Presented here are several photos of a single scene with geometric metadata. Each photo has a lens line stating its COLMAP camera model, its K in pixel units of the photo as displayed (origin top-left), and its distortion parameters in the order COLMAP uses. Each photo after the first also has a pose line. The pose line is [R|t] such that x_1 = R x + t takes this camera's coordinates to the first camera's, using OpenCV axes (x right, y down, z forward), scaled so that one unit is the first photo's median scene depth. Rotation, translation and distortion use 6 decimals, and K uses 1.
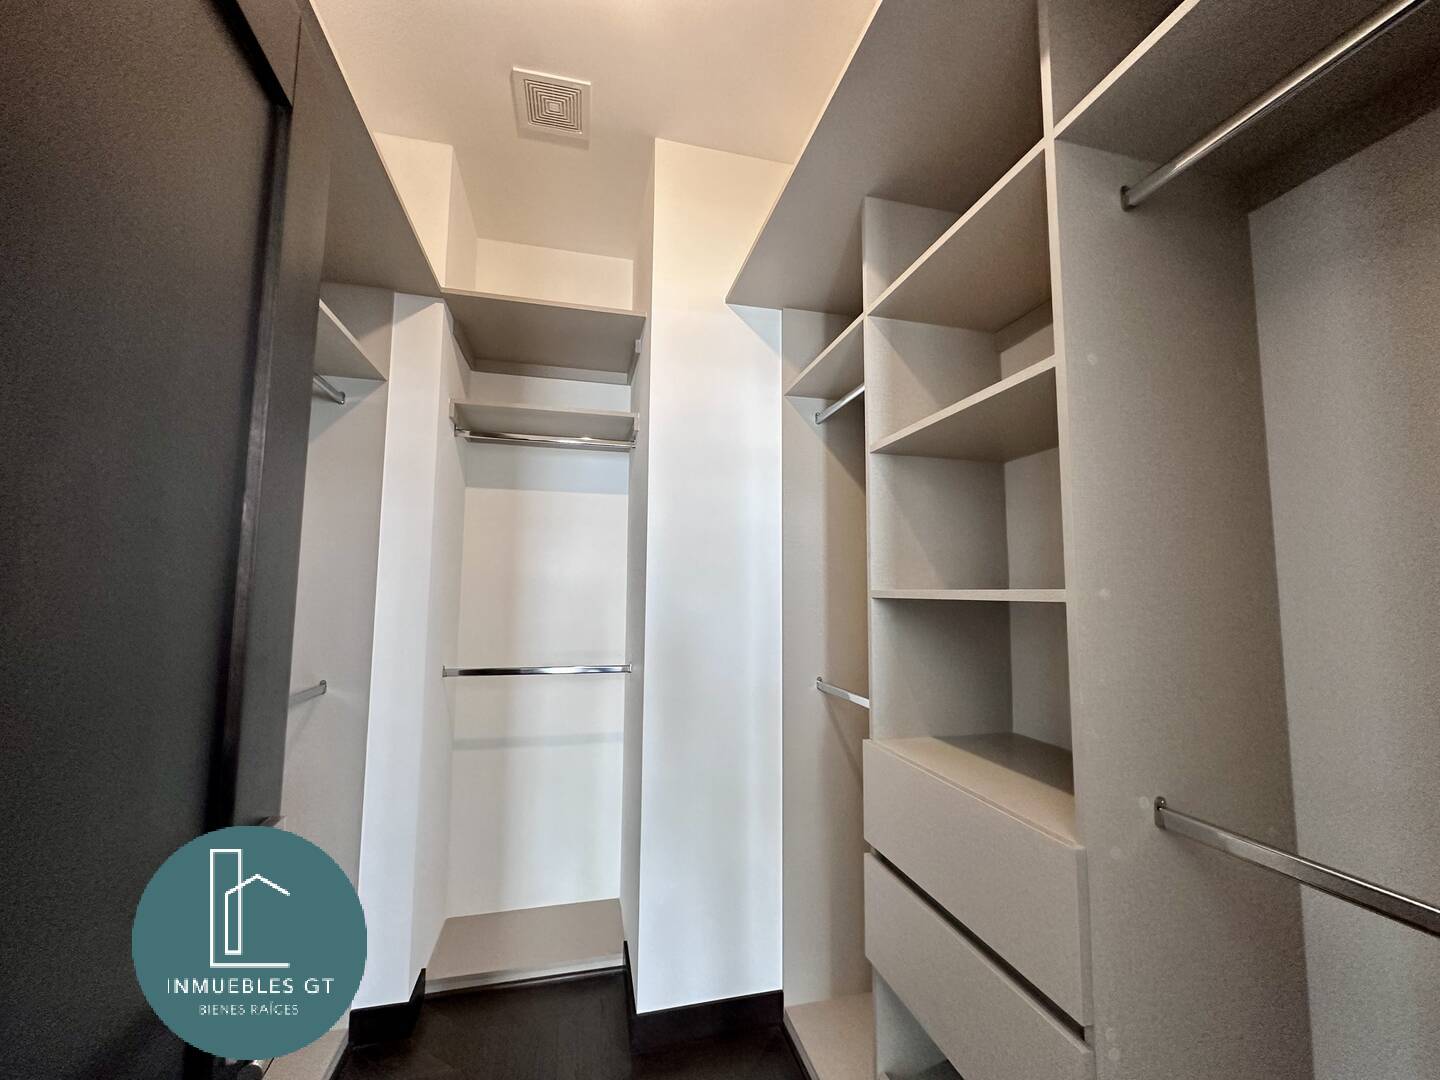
lens RADIAL K [[575.0, 0, 716.2], [0, 575.0, 541.8], [0, 0, 1]] dist [-0.001327, 0.000738]
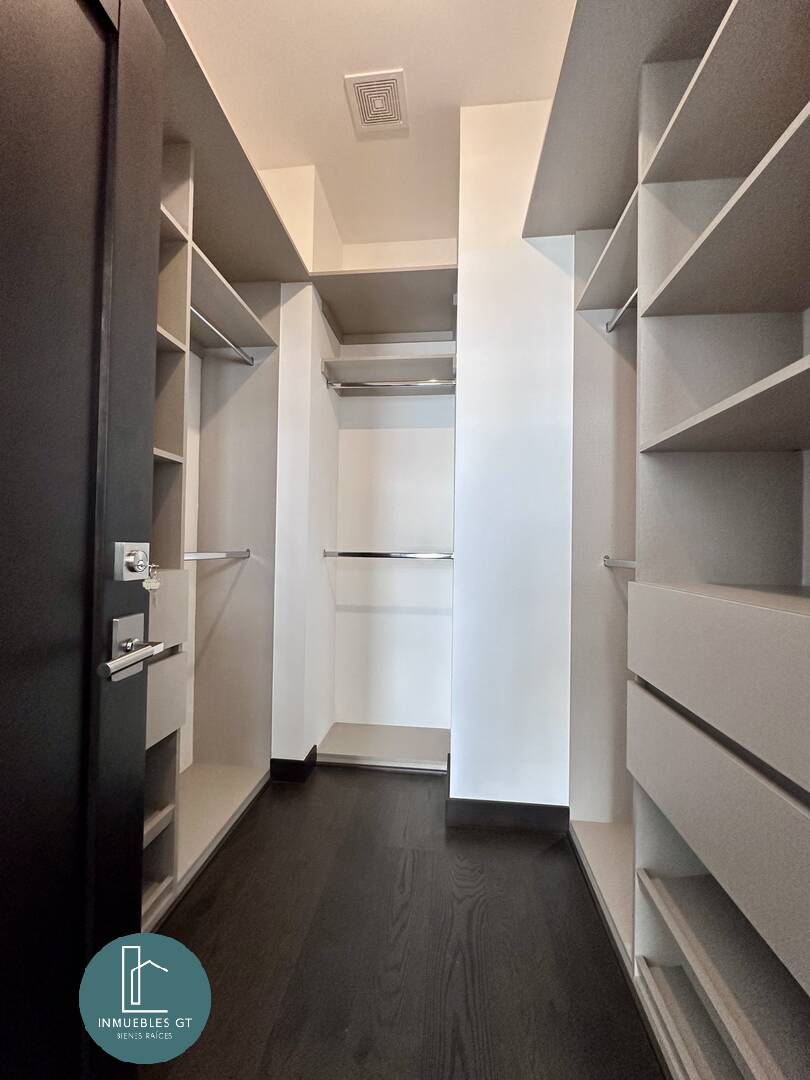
lens RADIAL K [[431.2, 0, 404.7], [0, 431.2, 540.0], [0, 0, 1]] dist [-0.001327, 0.000738]
pose [[0.941049, 0.001282, -0.338269, 0.092580], [0.021362, 0.997772, 0.063210, 0.142559], [0.337596, -0.066710, 0.938924, 0.056265]]
